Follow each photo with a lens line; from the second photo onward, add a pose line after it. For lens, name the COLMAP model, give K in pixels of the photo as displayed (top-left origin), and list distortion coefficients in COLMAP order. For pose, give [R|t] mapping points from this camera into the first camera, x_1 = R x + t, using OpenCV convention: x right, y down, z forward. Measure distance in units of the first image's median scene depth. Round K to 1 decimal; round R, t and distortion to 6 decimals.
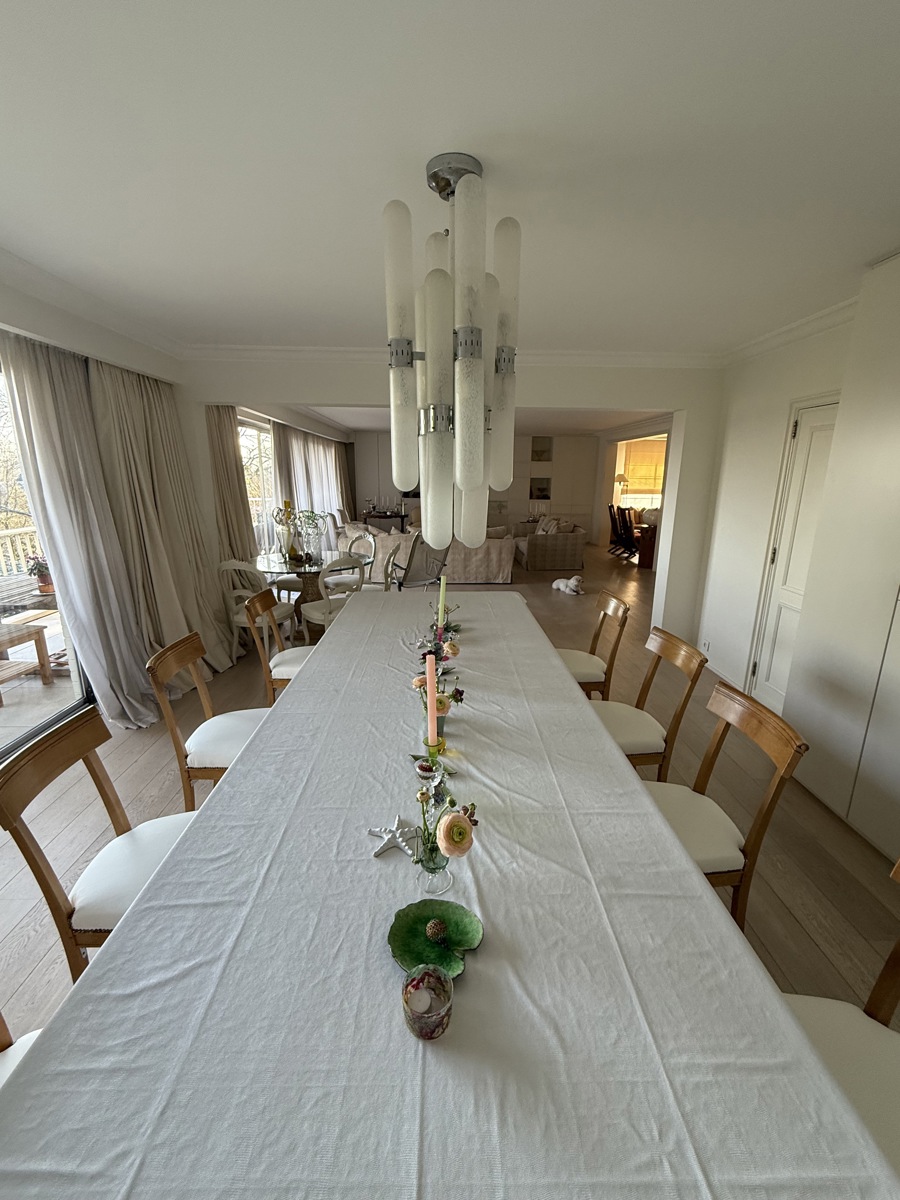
lens RADIAL K [[488.5, 0, 450.0], [0, 488.5, 600.0], [0, 0, 1]] dist [-0.000181, -0.000008]
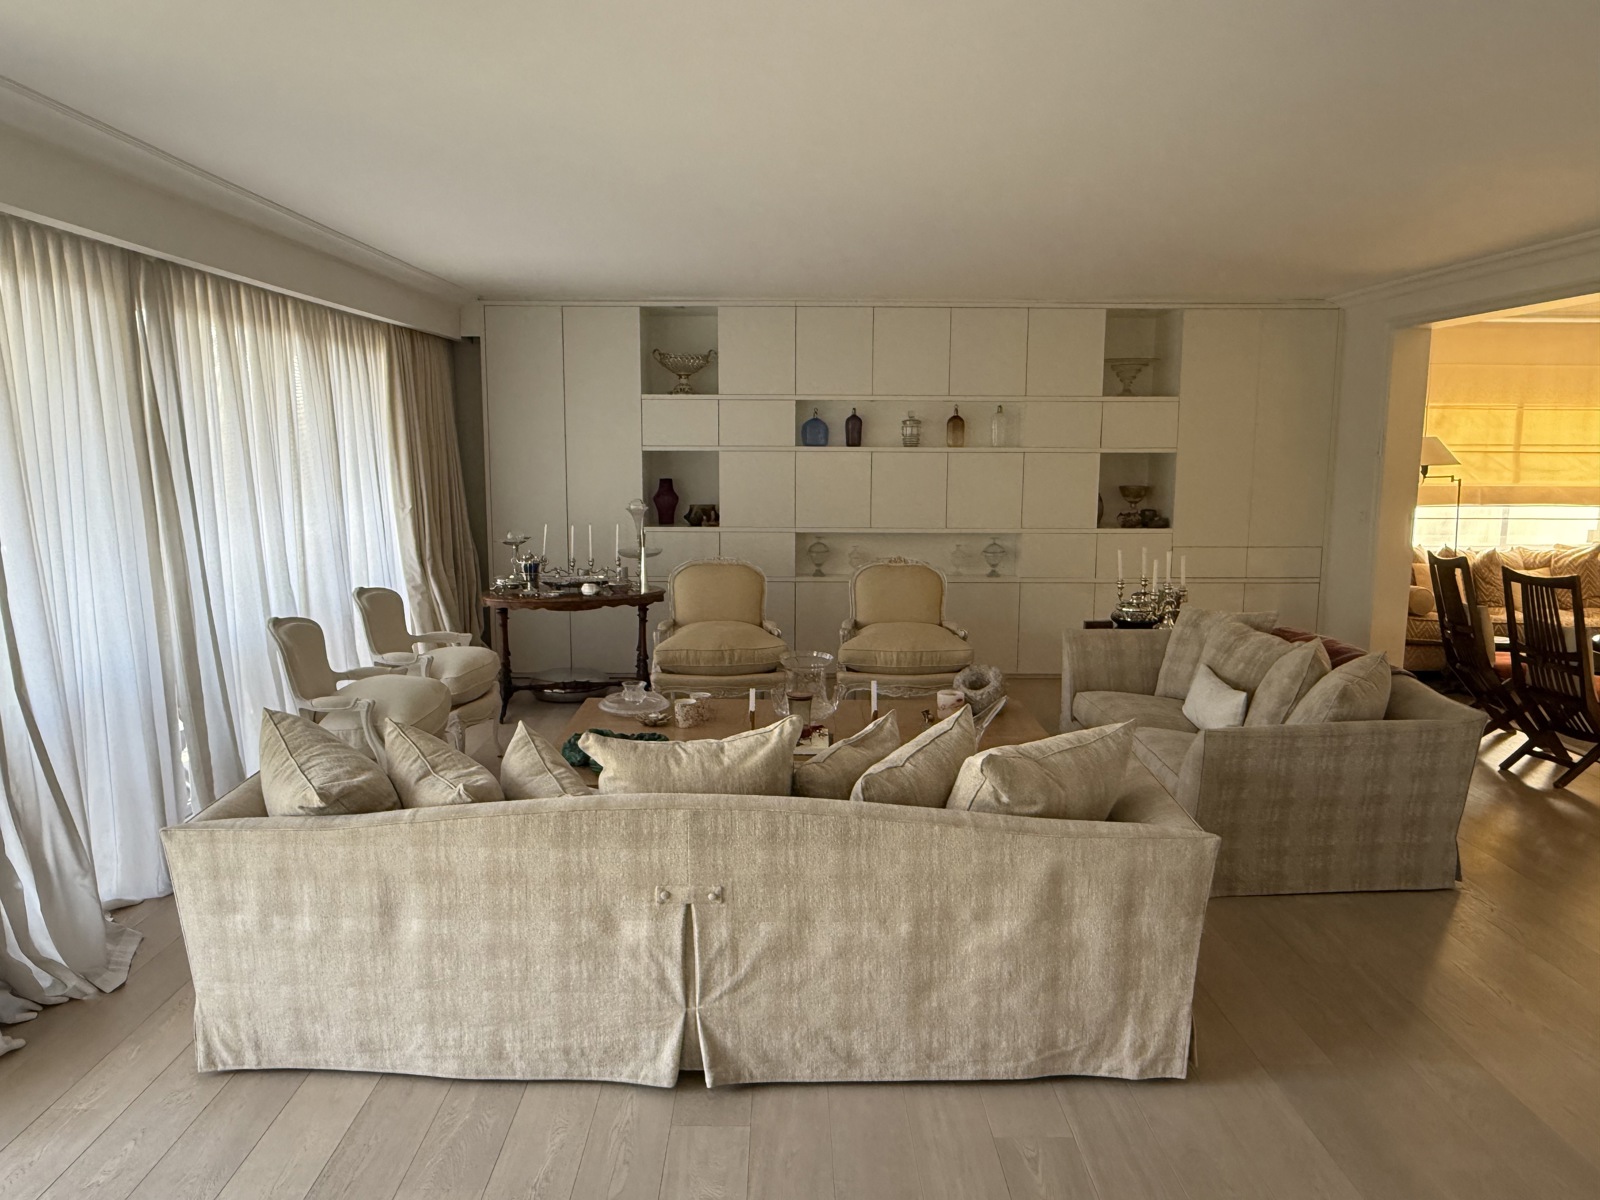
lens RADIAL K [[1072.9, 0, 800.0], [0, 1072.9, 600.0], [0, 0, 1]] dist [-0.001628, -0.000380]
pose [[0.999879, -0.006864, -0.013935, -0.002161], [0.005369, 0.994495, -0.104644, -0.110252], [0.014577, 0.104557, 0.994412, 0.421966]]
